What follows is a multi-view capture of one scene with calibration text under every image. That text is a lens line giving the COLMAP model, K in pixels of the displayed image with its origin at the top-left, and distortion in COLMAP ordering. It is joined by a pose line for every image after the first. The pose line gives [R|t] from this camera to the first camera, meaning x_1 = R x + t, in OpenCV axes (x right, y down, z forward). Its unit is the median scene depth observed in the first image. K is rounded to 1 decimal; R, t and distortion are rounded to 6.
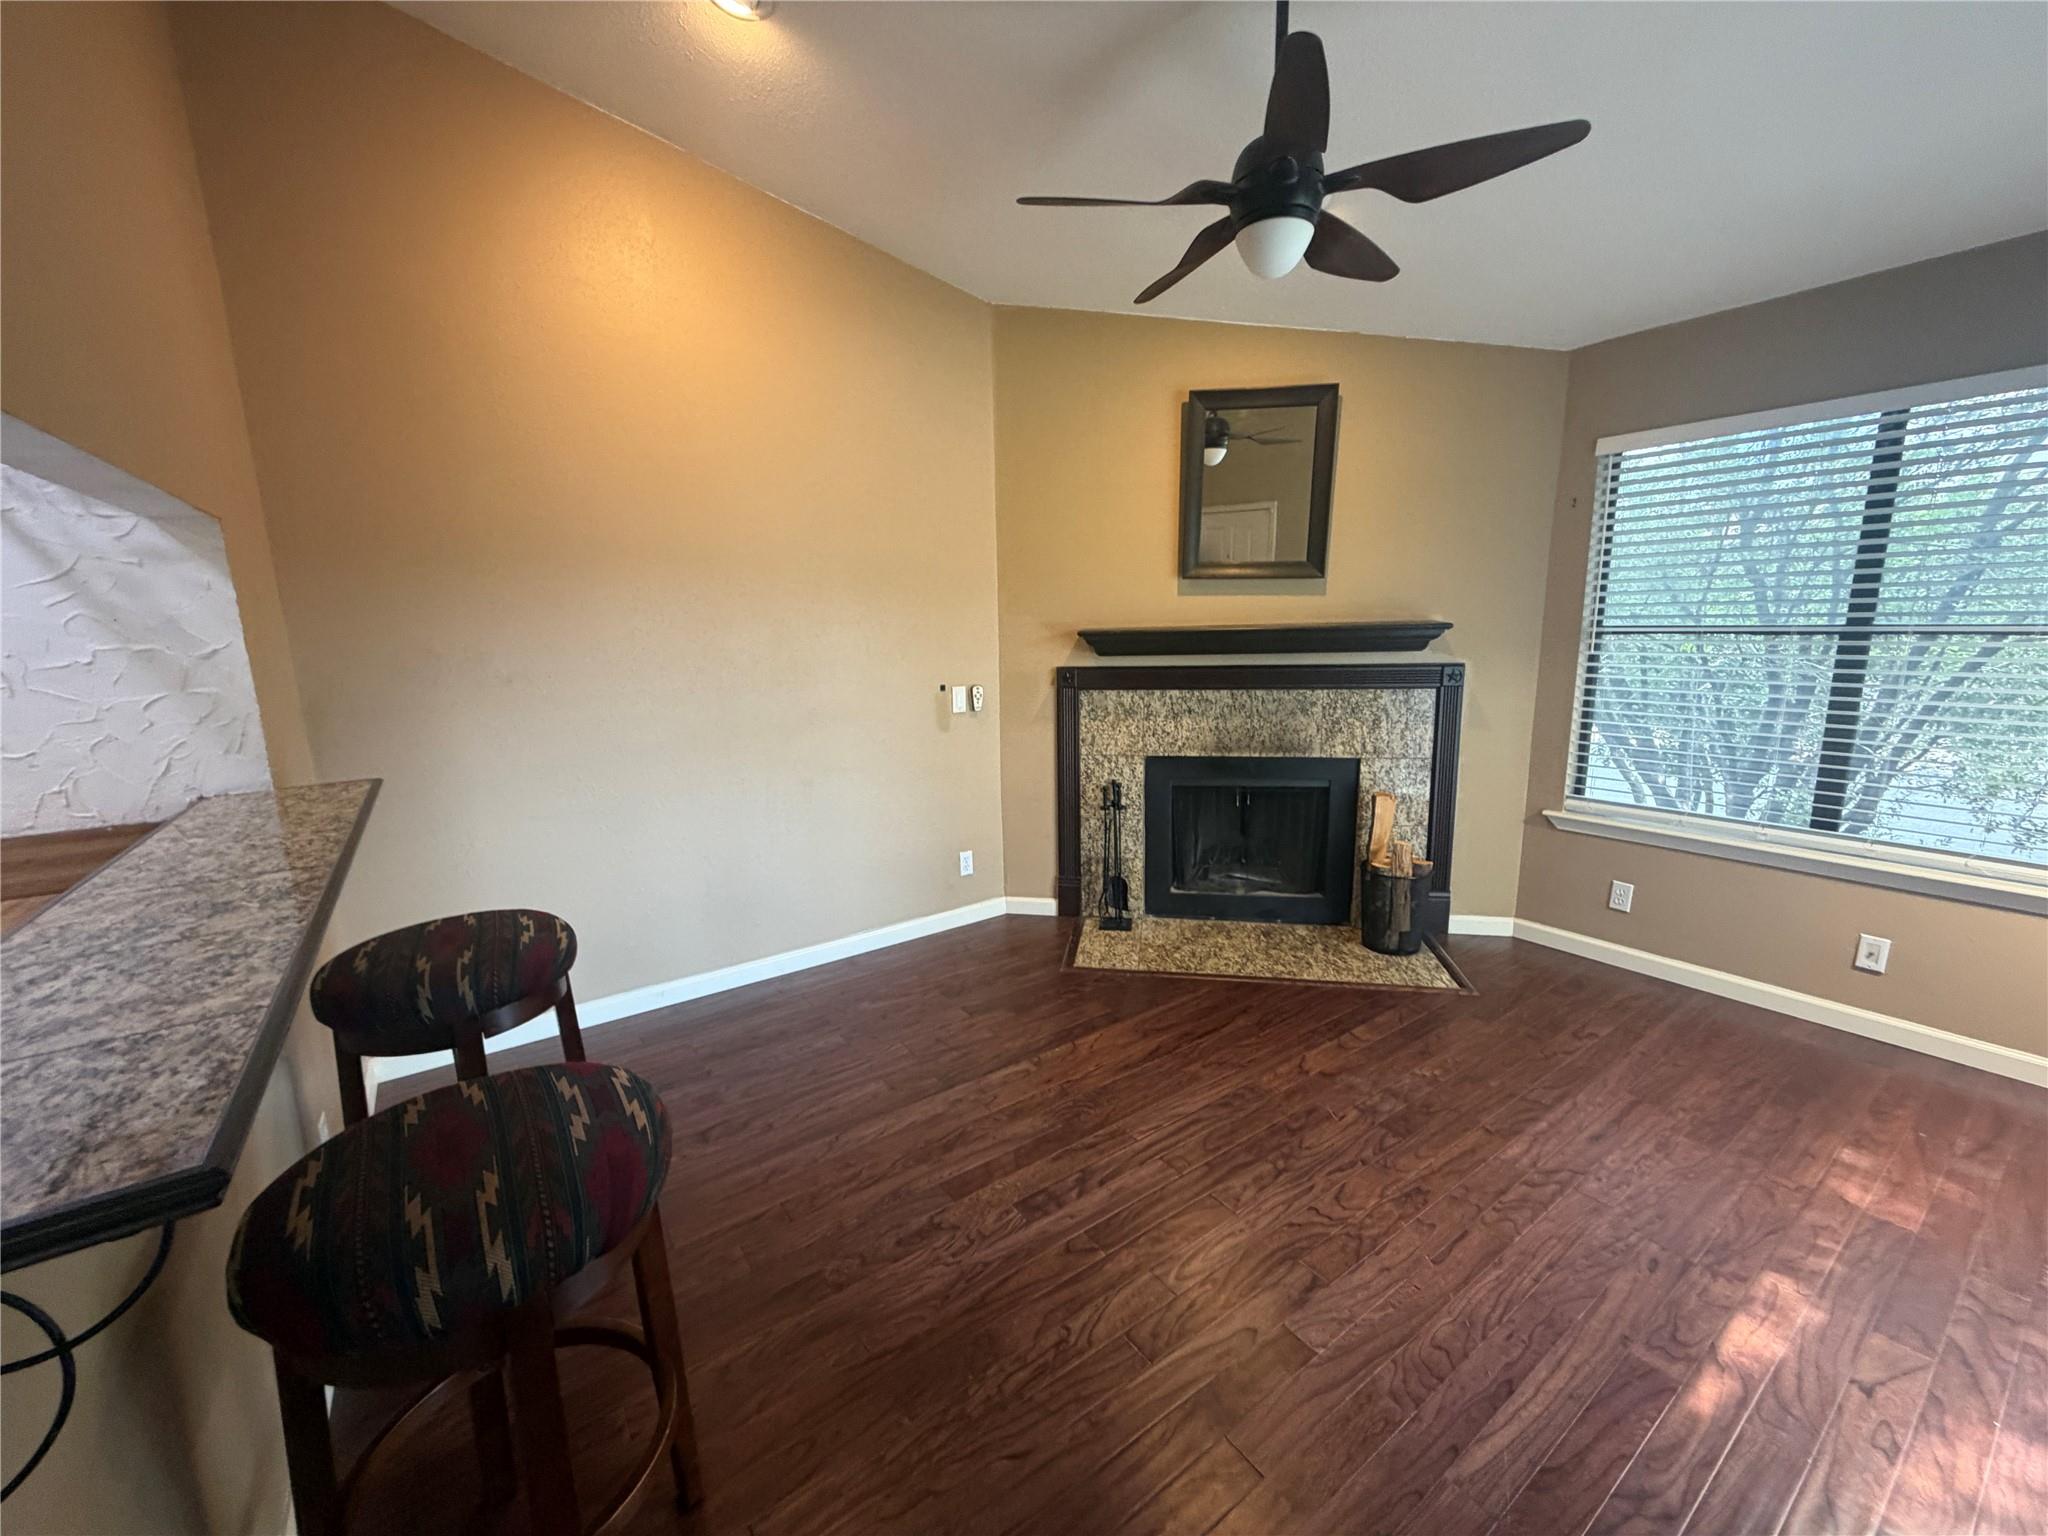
lens RADIAL K [[814.6, 0, 1020.5], [0, 814.6, 768.3], [0, 0, 1]] dist [0.000404, -0.000339]
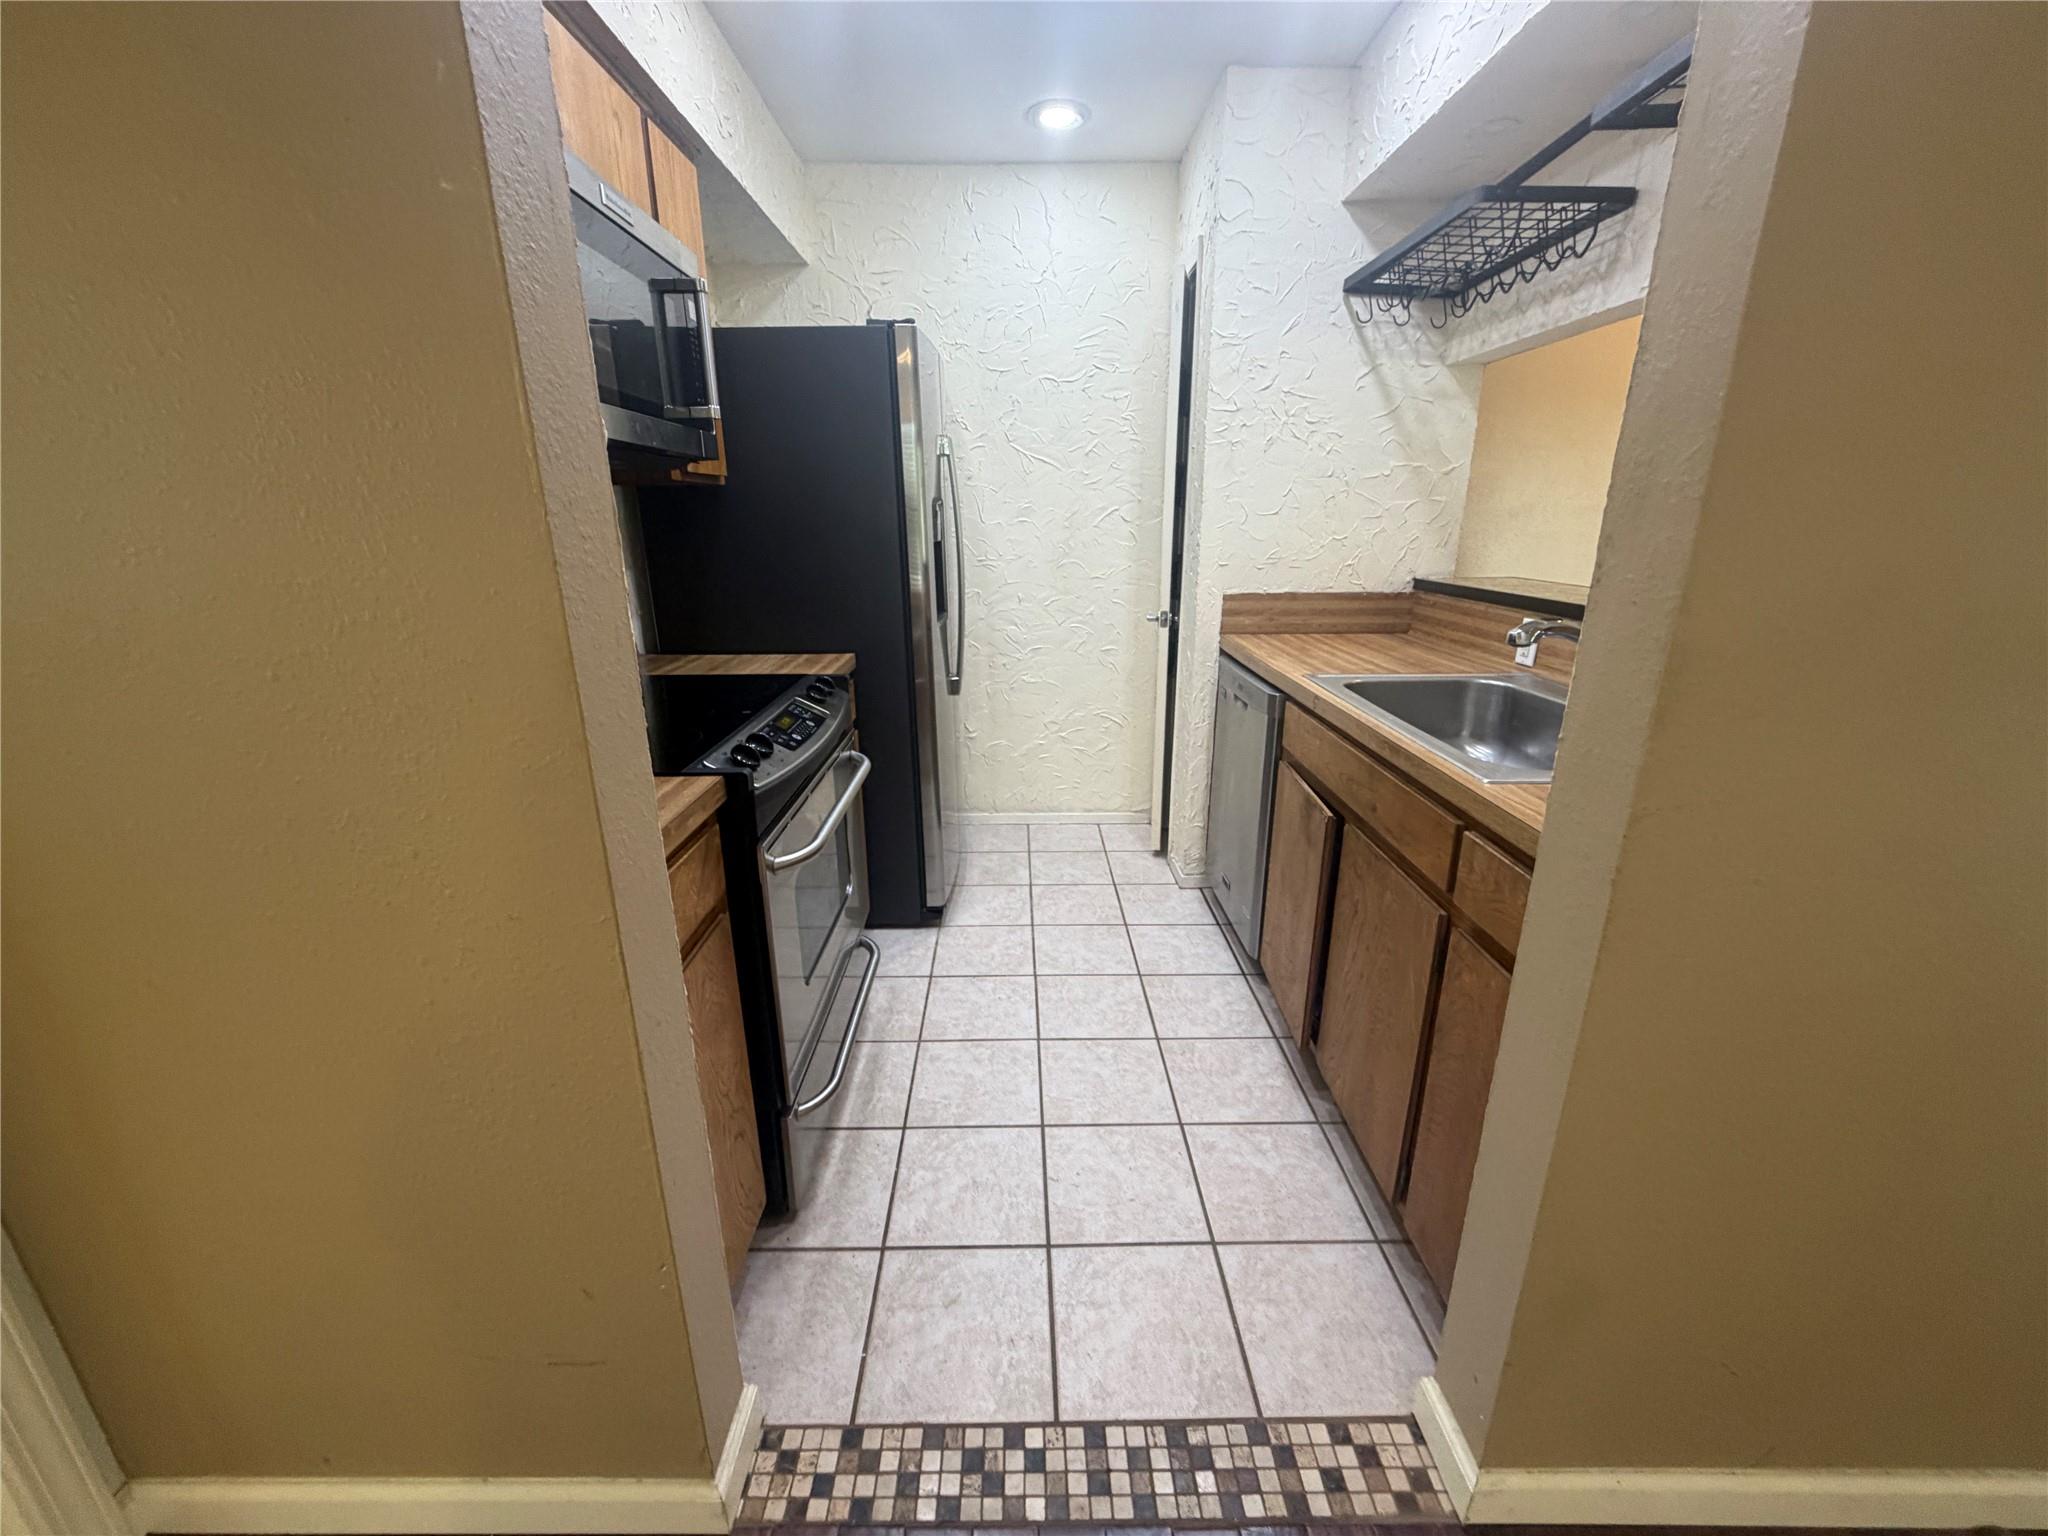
lens RADIAL K [[806.8, 0, 1023.9], [0, 806.8, 764.4], [0, 0, 1]] dist [0.000555, 0.000149]
pose [[0.822772, 0.185394, -0.537286, -0.391462], [-0.116643, 0.980262, 0.159625, 0.107290], [0.556274, -0.068664, 0.828157, -0.283455]]
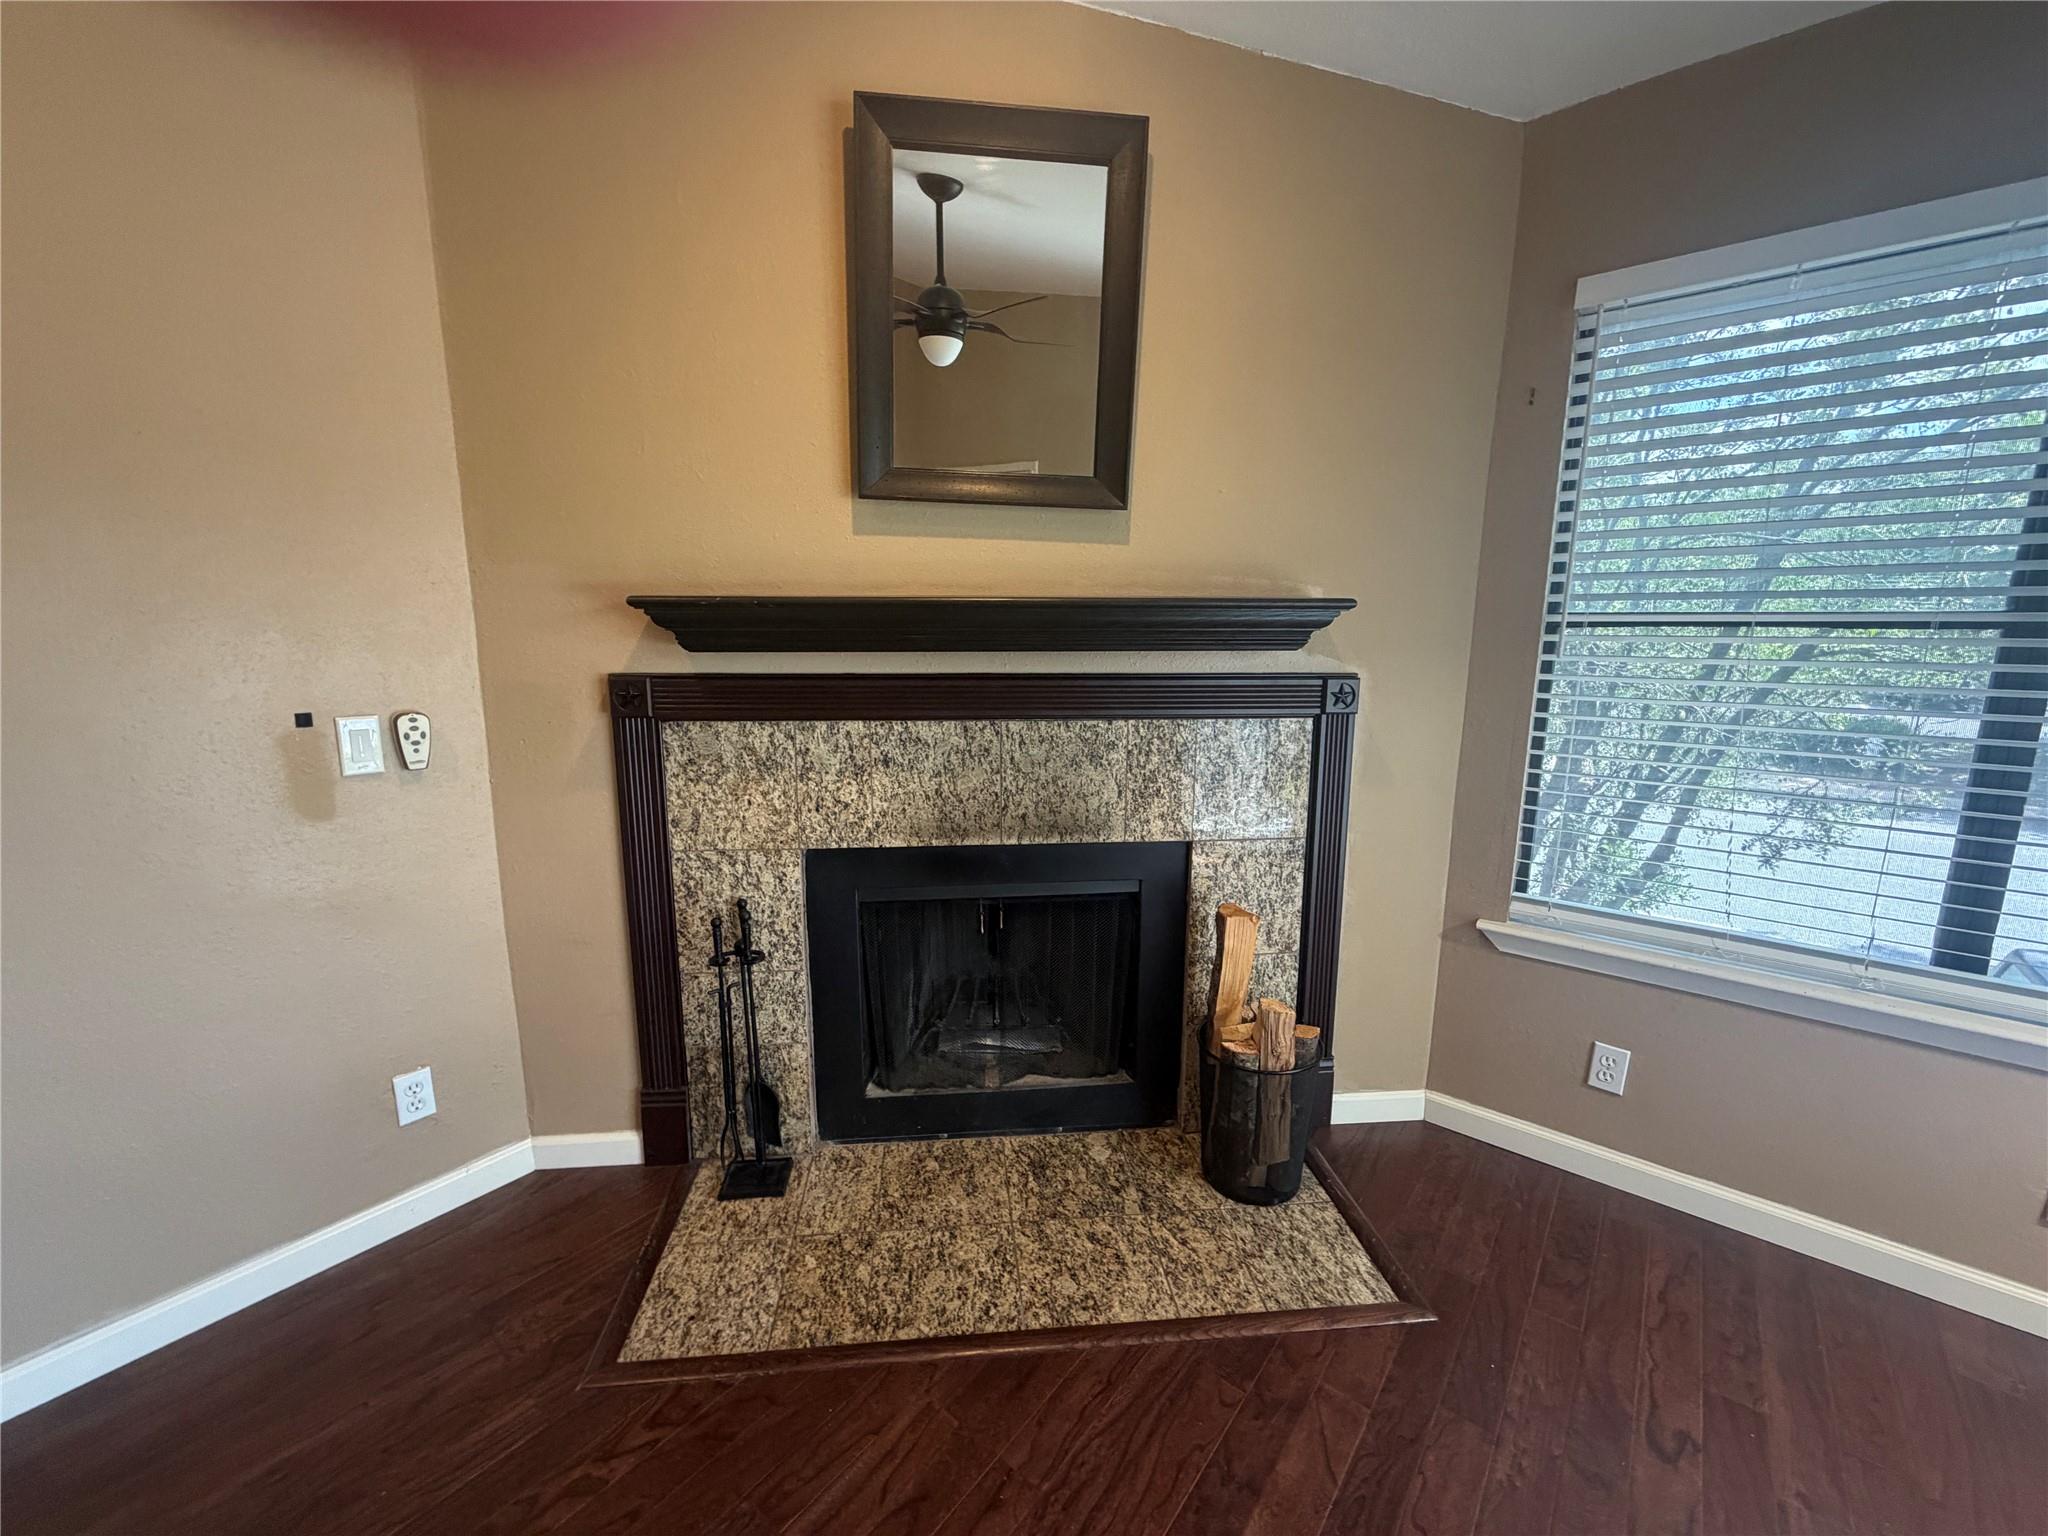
lens RADIAL K [[814.6, 0, 1020.5], [0, 814.6, 768.3], [0, 0, 1]] dist [0.000404, -0.000339]
pose [[0.962152, -0.022980, 0.271541, 0.153033], [0.025390, 0.999663, -0.005364, -0.062352], [-0.271327, 0.012055, 0.962412, 0.491148]]
